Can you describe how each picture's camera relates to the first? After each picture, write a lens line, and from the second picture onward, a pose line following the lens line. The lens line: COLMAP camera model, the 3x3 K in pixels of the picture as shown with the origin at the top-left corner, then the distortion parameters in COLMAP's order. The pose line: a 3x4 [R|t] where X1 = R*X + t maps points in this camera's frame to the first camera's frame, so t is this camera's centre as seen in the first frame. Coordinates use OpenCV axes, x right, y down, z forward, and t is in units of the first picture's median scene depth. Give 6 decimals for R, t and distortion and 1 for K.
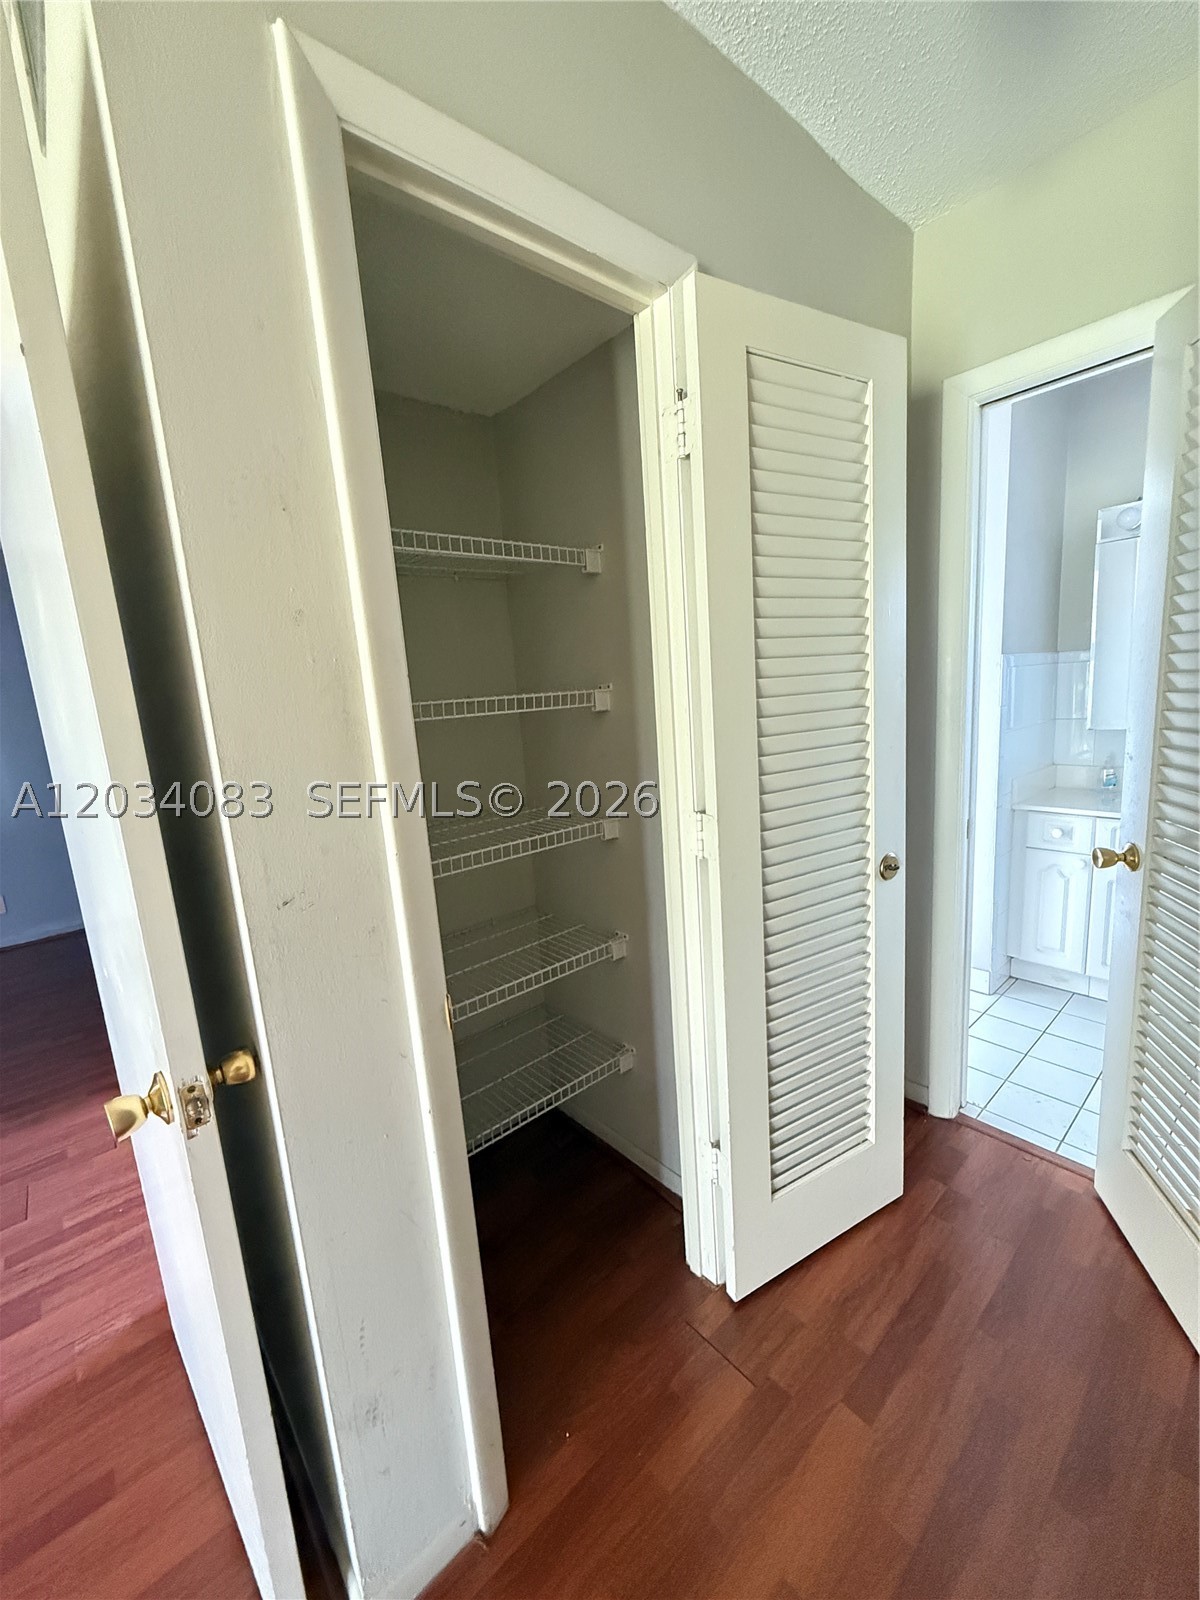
lens RADIAL K [[636.9, 0, 600.0], [0, 636.9, 800.0], [0, 0, 1]] dist [-0.000636, -0.000253]
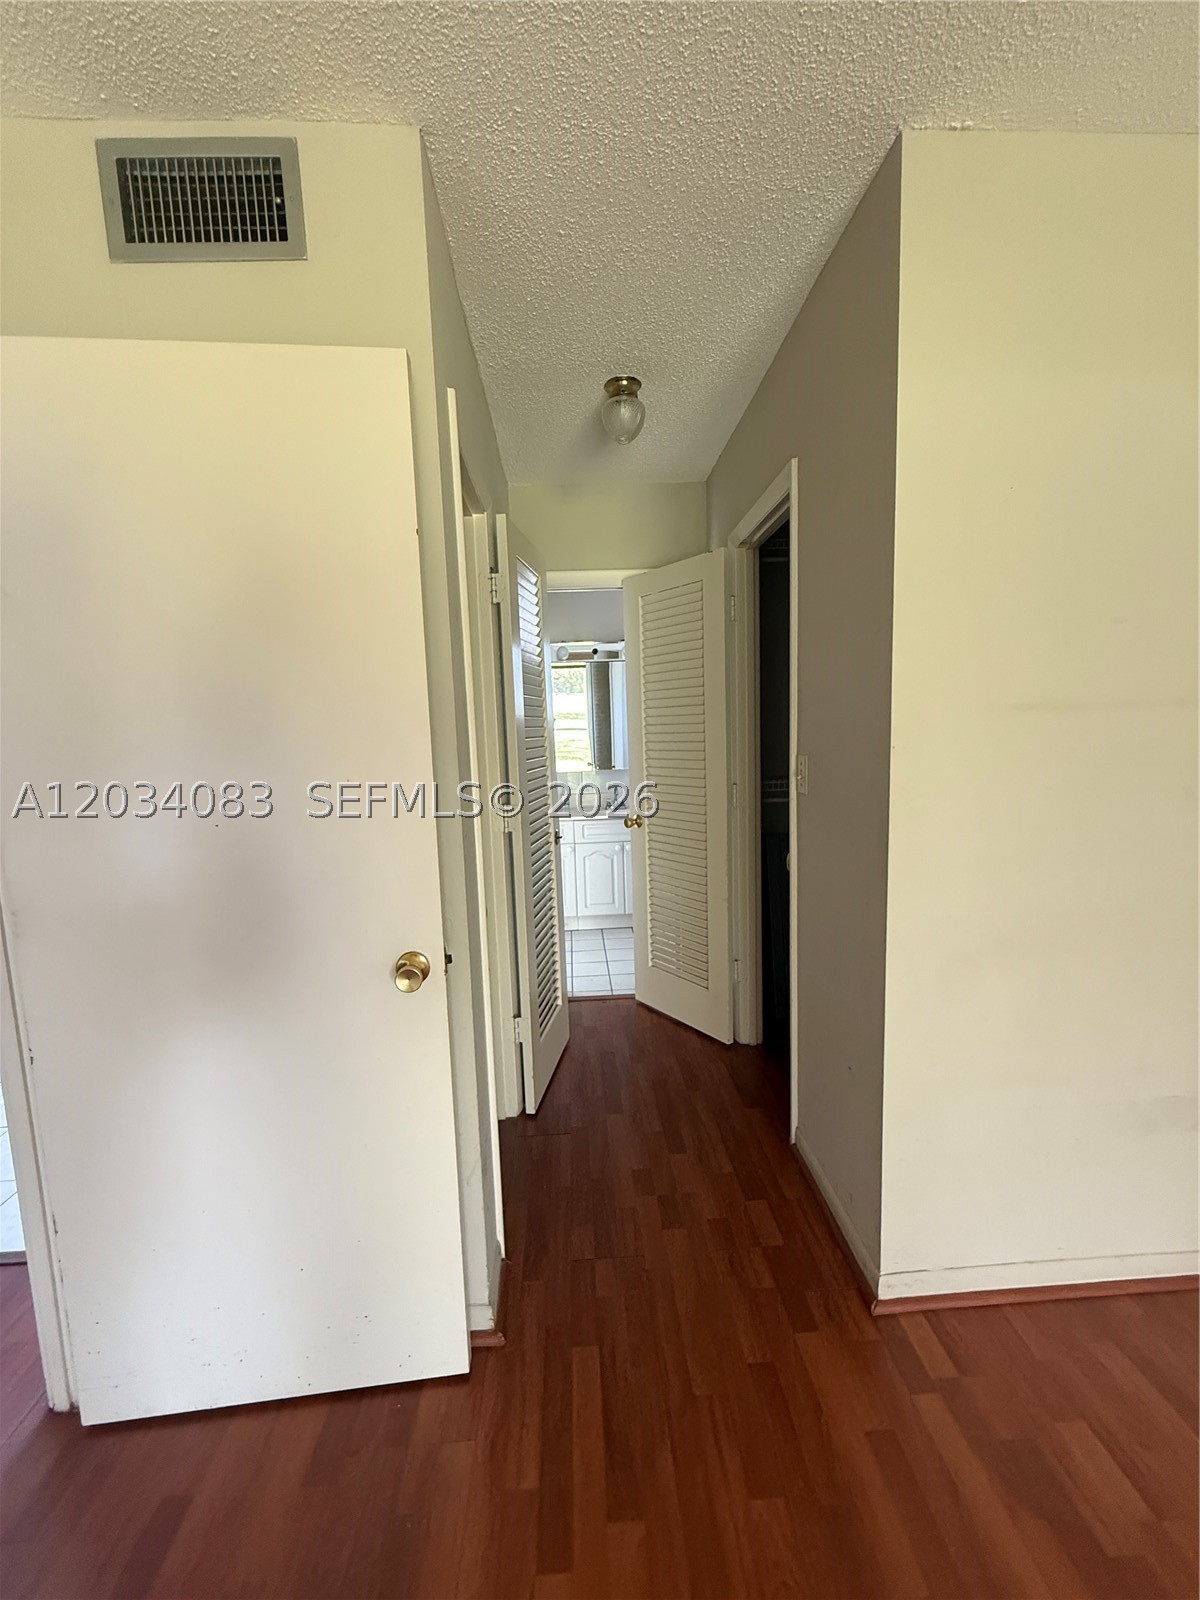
lens RADIAL K [[636.9, 0, 600.0], [0, 636.9, 800.0], [0, 0, 1]] dist [-0.000636, -0.000253]
pose [[0.617623, -0.031588, 0.785840, -0.931045], [0.119430, 0.991372, -0.054015, 0.127181], [-0.777354, 0.127214, 0.616066, -0.208451]]
